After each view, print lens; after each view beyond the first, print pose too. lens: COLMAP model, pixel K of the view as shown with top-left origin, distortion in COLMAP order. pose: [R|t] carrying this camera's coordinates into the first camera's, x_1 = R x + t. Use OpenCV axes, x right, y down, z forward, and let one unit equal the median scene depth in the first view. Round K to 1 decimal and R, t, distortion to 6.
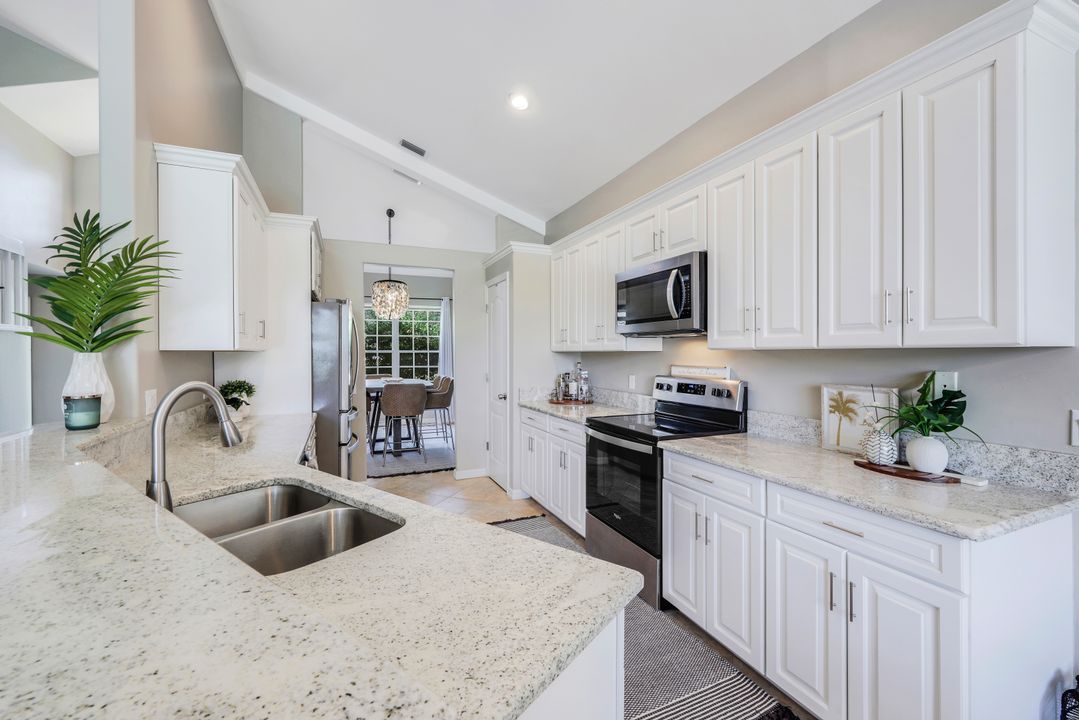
lens RADIAL K [[439.5, 0, 534.4], [0, 439.5, 356.2], [0, 0, 1]] dist [-0.005345, 0.000998]
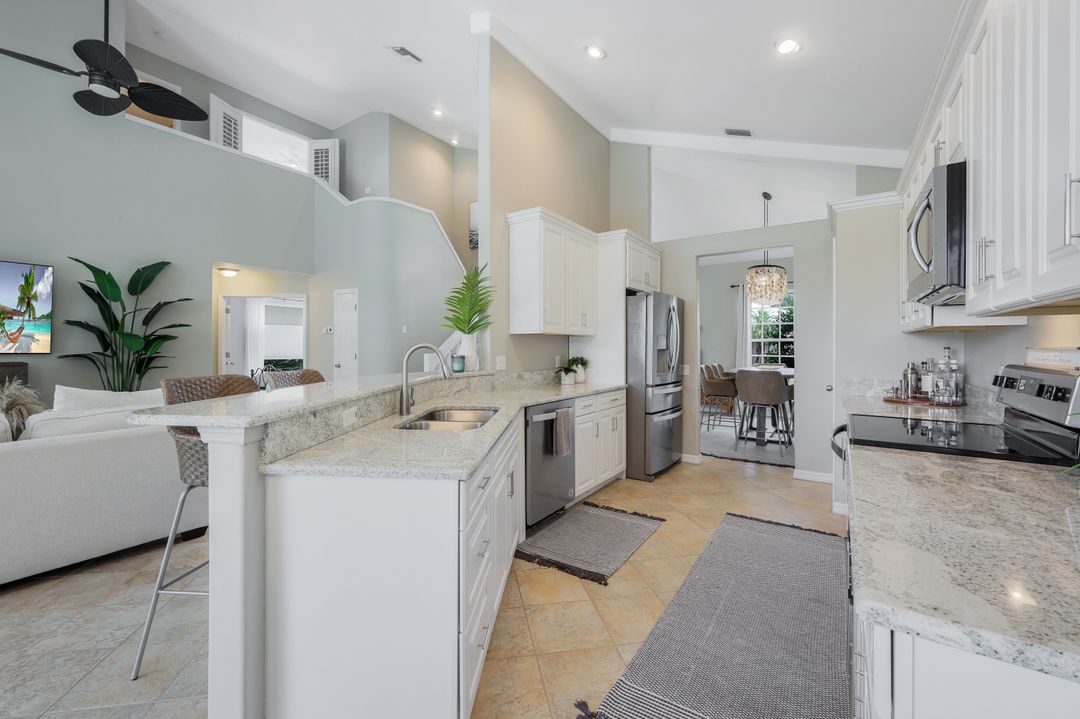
lens RADIAL K [[439.9, 0, 543.2], [0, 439.9, 347.7], [0, 0, 1]] dist [-0.005345, 0.000998]
pose [[0.540297, 0.005140, -0.841459, 0.467542], [-0.008018, 0.999967, 0.000960, 0.026836], [0.841436, 0.006228, 0.540321, 0.127429]]
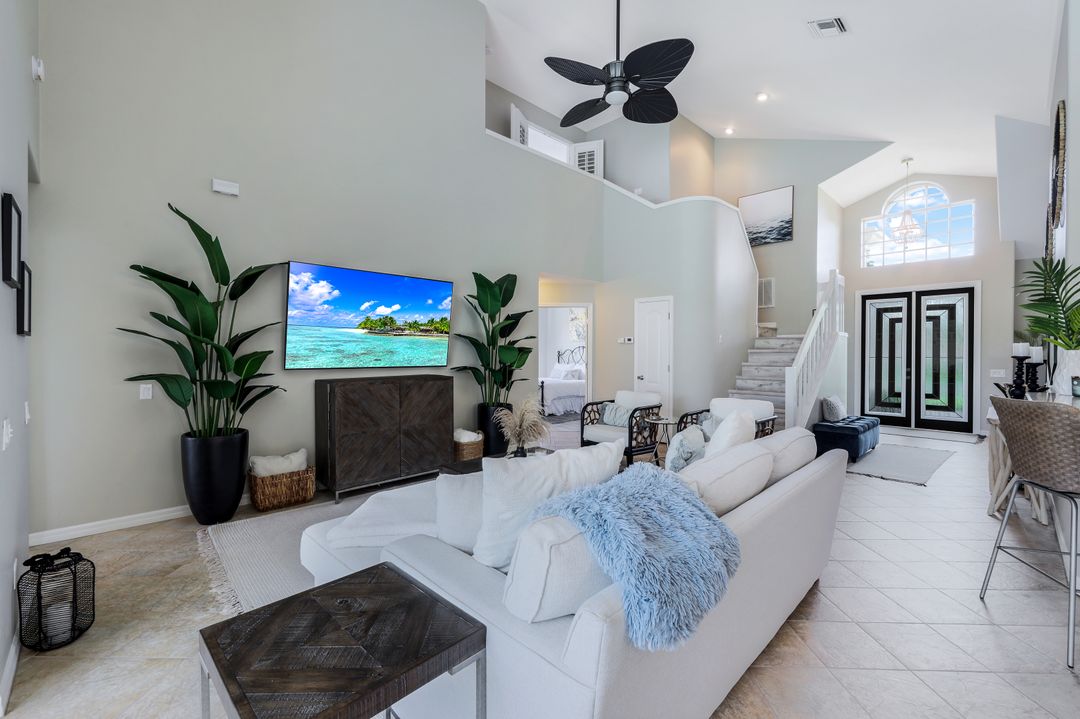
lens RADIAL K [[463.6, 0, 544.5], [0, 463.6, 354.7], [0, 0, 1]] dist [0.010354, 0.000426]
pose [[0.364316, 0.009250, -0.931229, -0.060520], [-0.009490, 0.999936, 0.006220, 0.008230], [0.931227, 0.006571, 0.364380, -0.815943]]
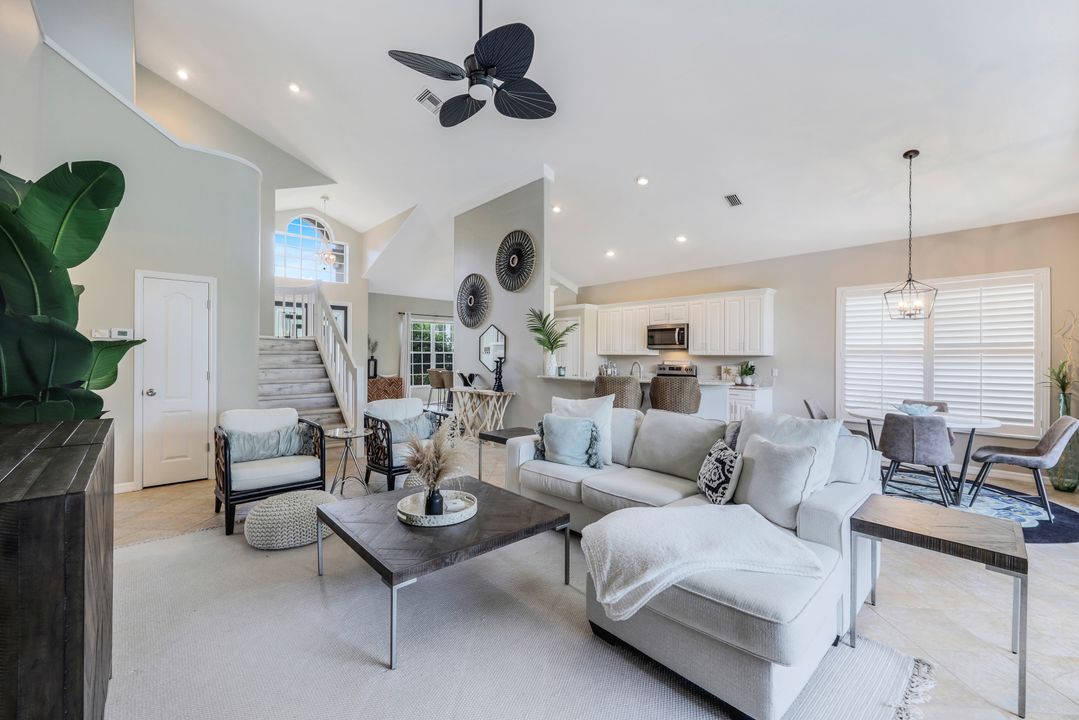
lens RADIAL K [[439.5, 0, 528.8], [0, 439.5, 354.4], [0, 0, 1]] dist [-0.005345, 0.000998]
pose [[0.949156, 0.009251, 0.314671, -1.307910], [-0.007031, 0.999942, -0.008189, 0.011663], [-0.314729, 0.005560, 0.949165, -1.262322]]
